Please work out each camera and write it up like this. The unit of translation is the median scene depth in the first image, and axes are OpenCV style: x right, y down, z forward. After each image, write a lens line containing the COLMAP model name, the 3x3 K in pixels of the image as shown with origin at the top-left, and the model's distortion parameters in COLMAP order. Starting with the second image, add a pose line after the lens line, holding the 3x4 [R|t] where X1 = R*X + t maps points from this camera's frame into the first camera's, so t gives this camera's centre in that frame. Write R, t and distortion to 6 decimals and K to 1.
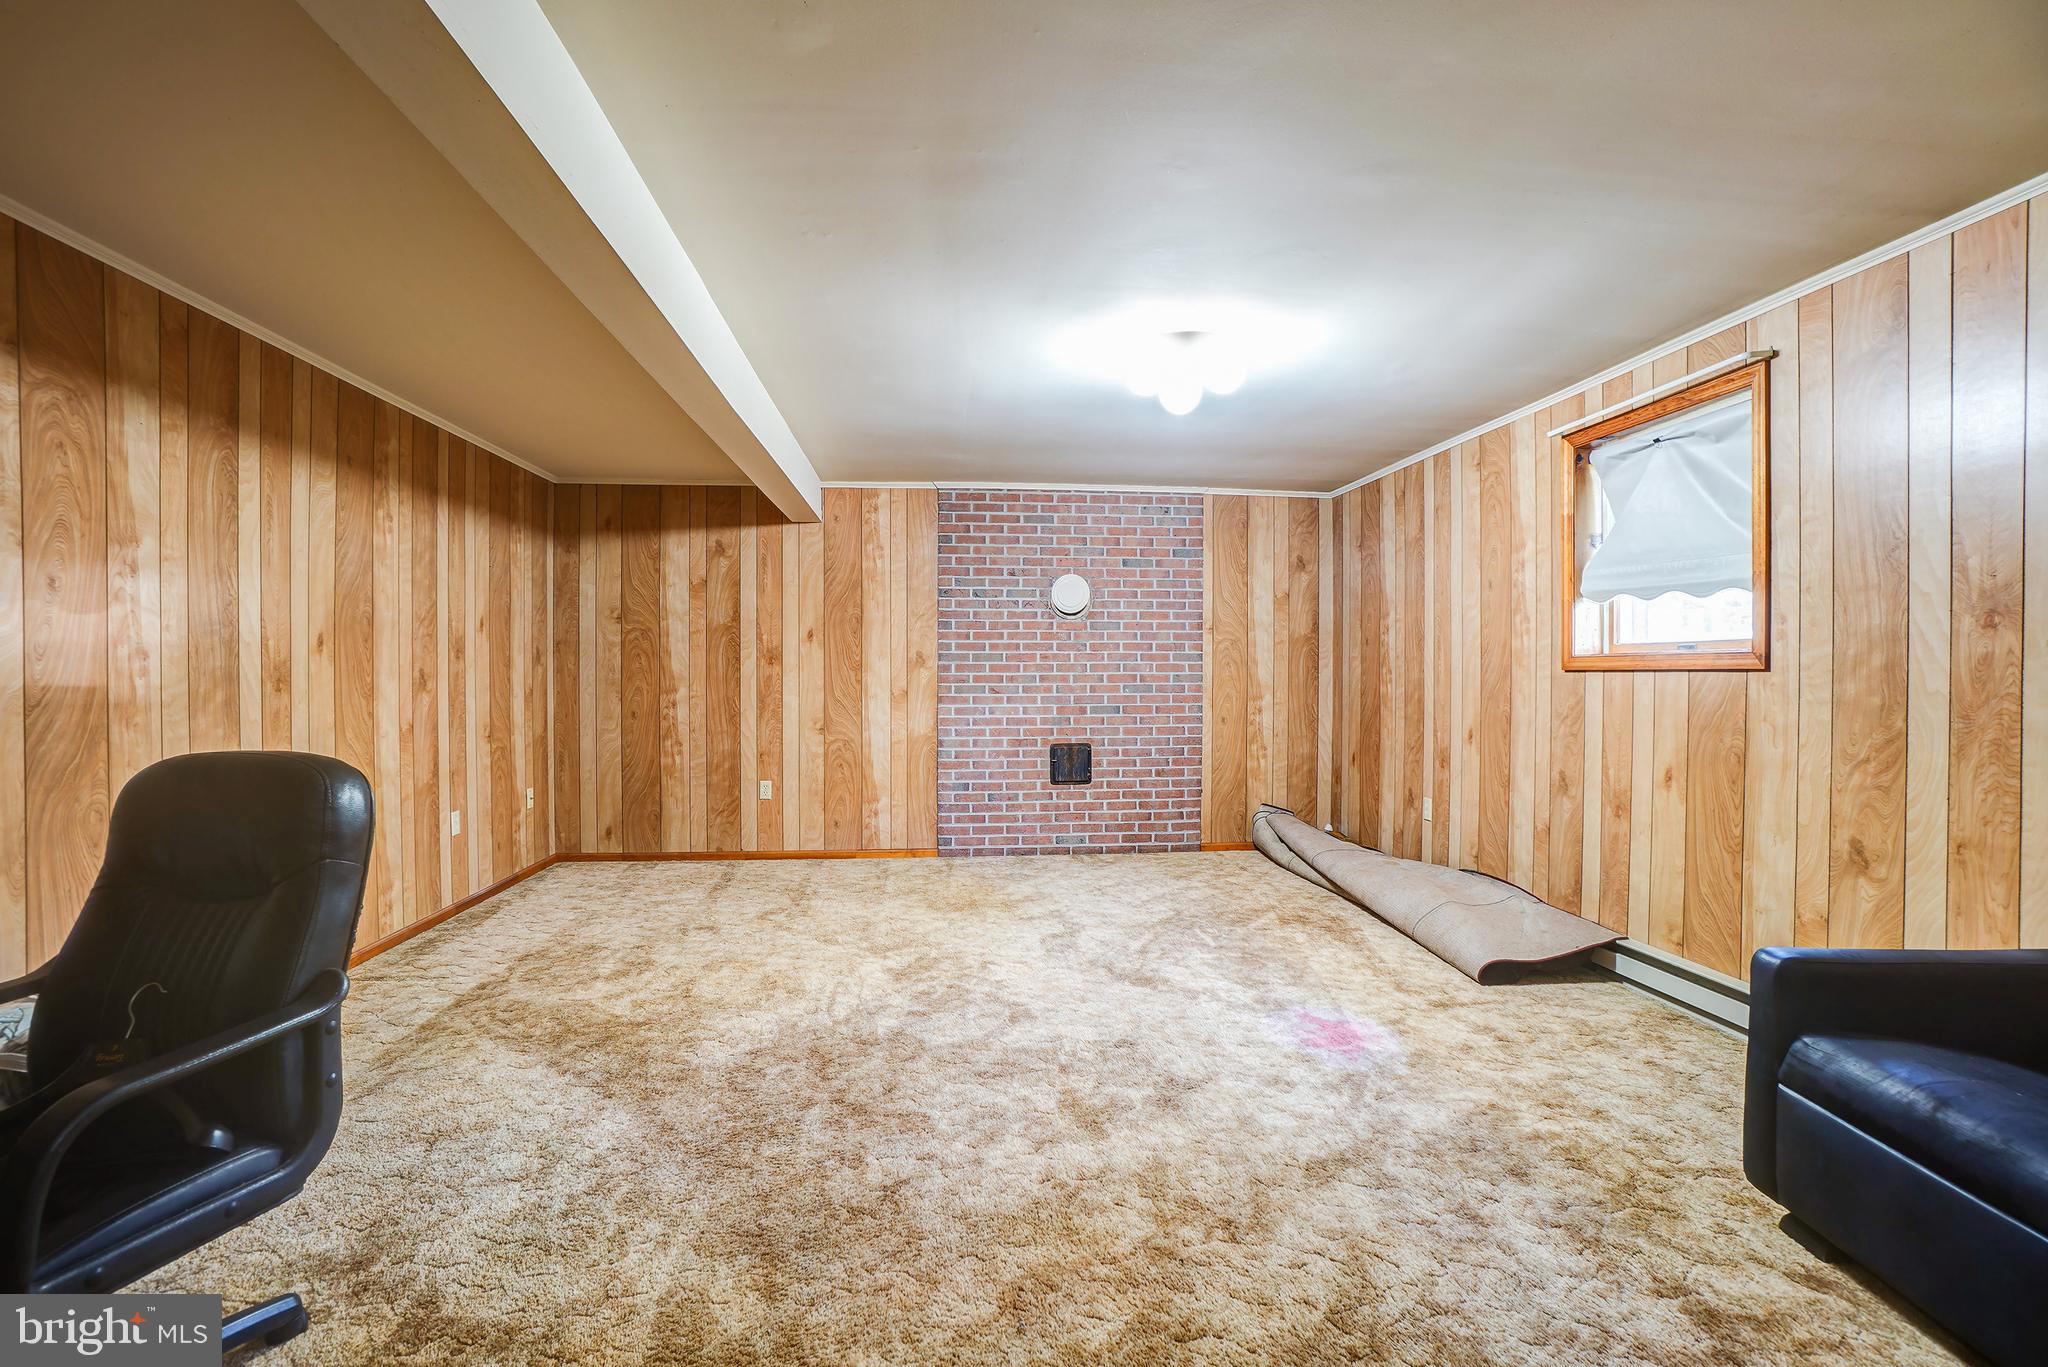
lens RADIAL K [[903.8, 0, 1003.1], [0, 903.8, 687.8], [0, 0, 1]] dist [-0.058363, 0.019381]
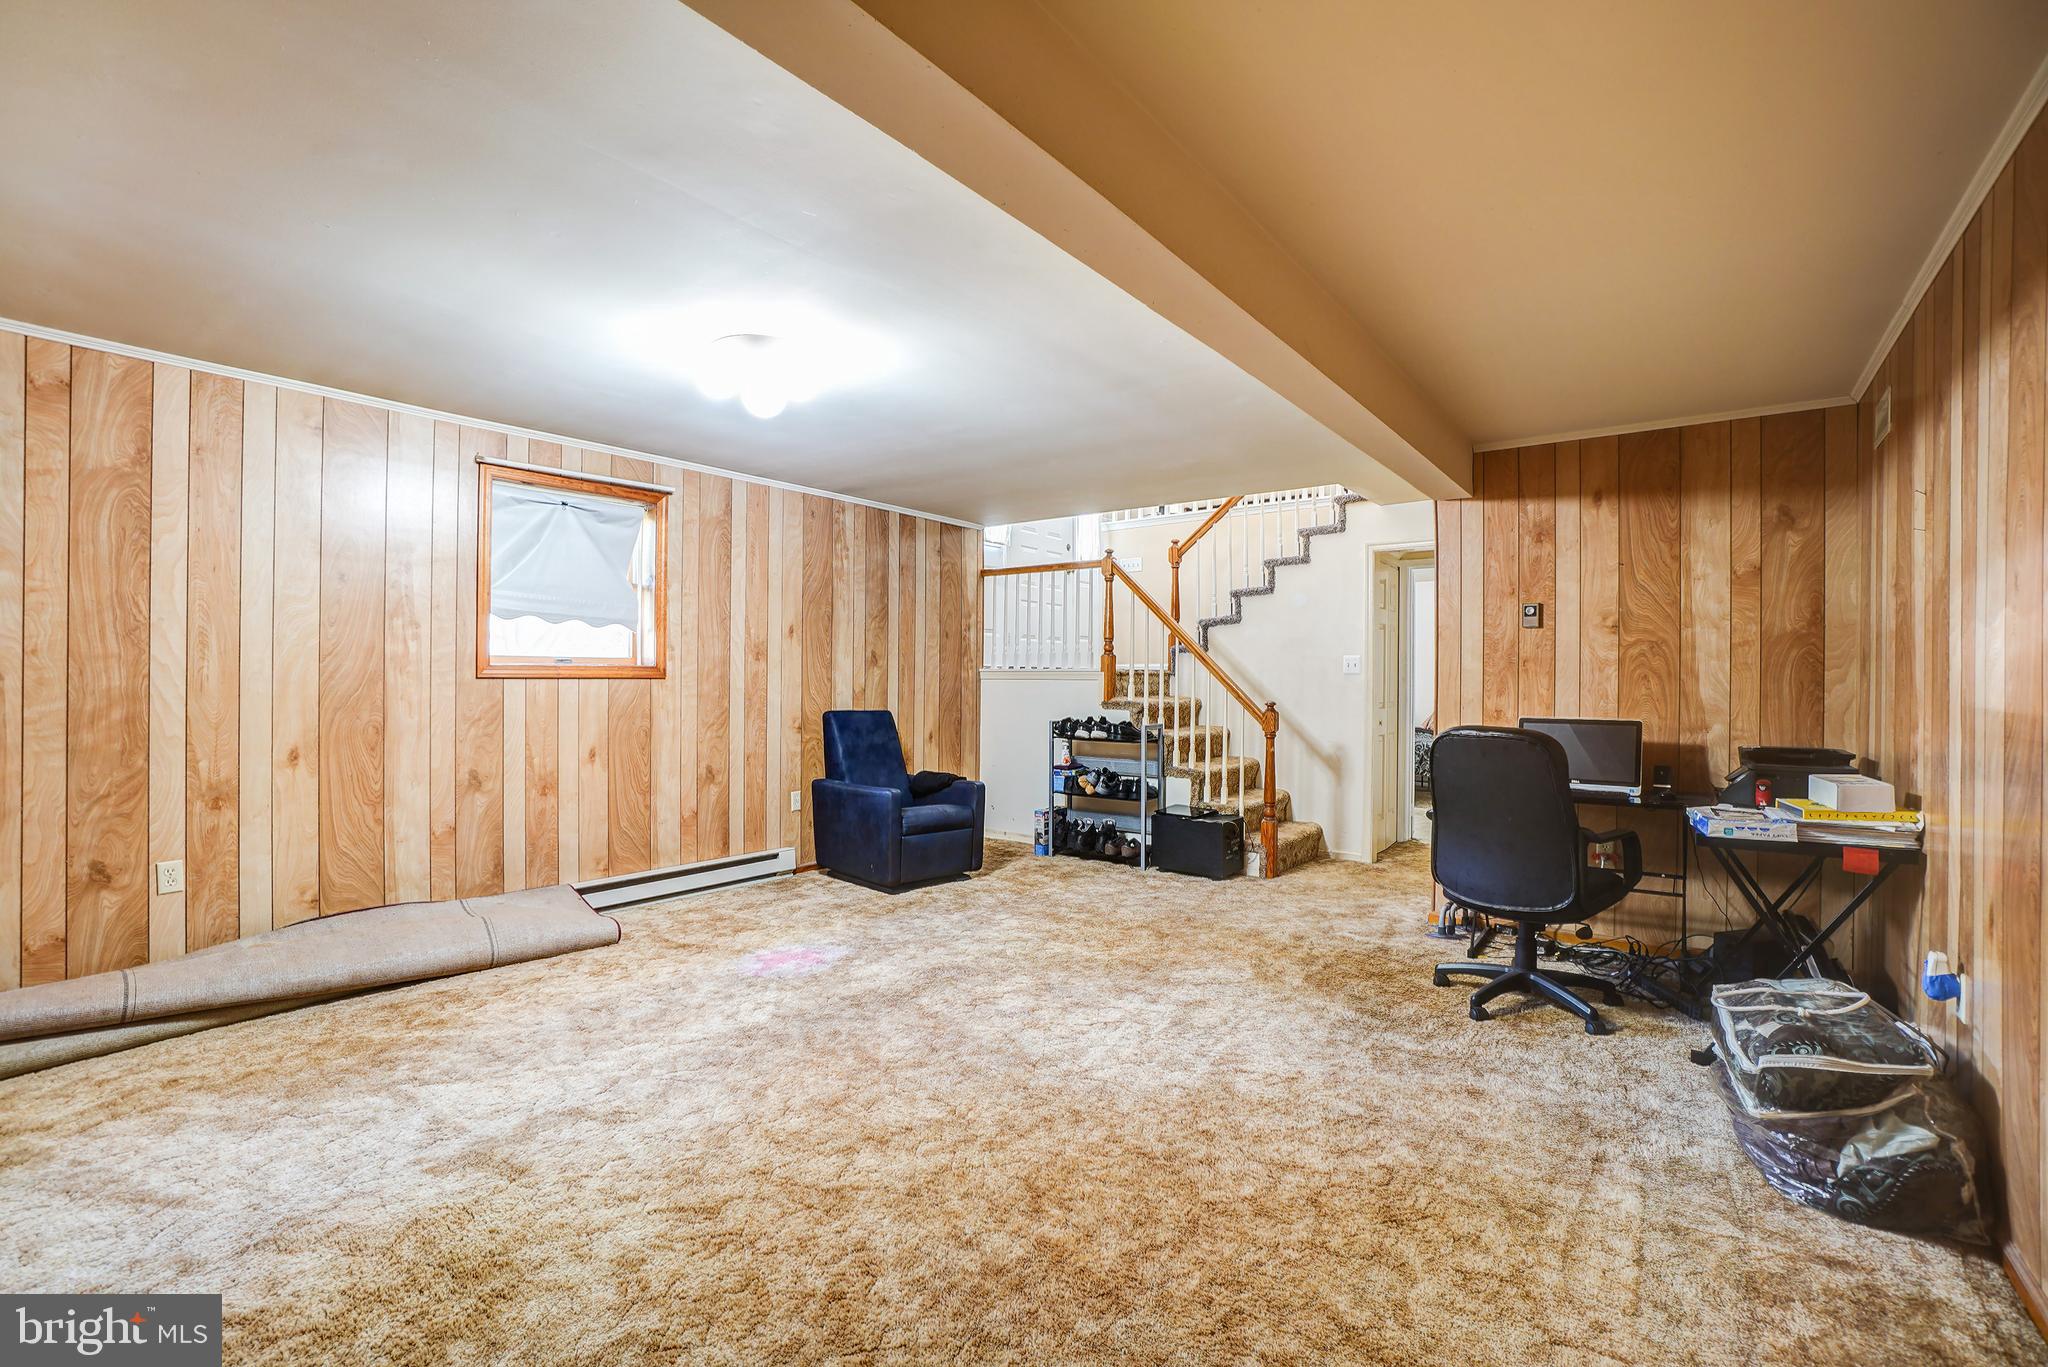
lens RADIAL K [[903.8, 0, 1006.1], [0, 903.8, 680.8], [0, 0, 1]] dist [-0.058363, 0.019381]
pose [[-0.728543, 0.004448, 0.684986, -0.555068], [0.014639, 0.999852, 0.009078, -0.014550], [-0.684844, 0.016641, -0.728500, 1.279889]]
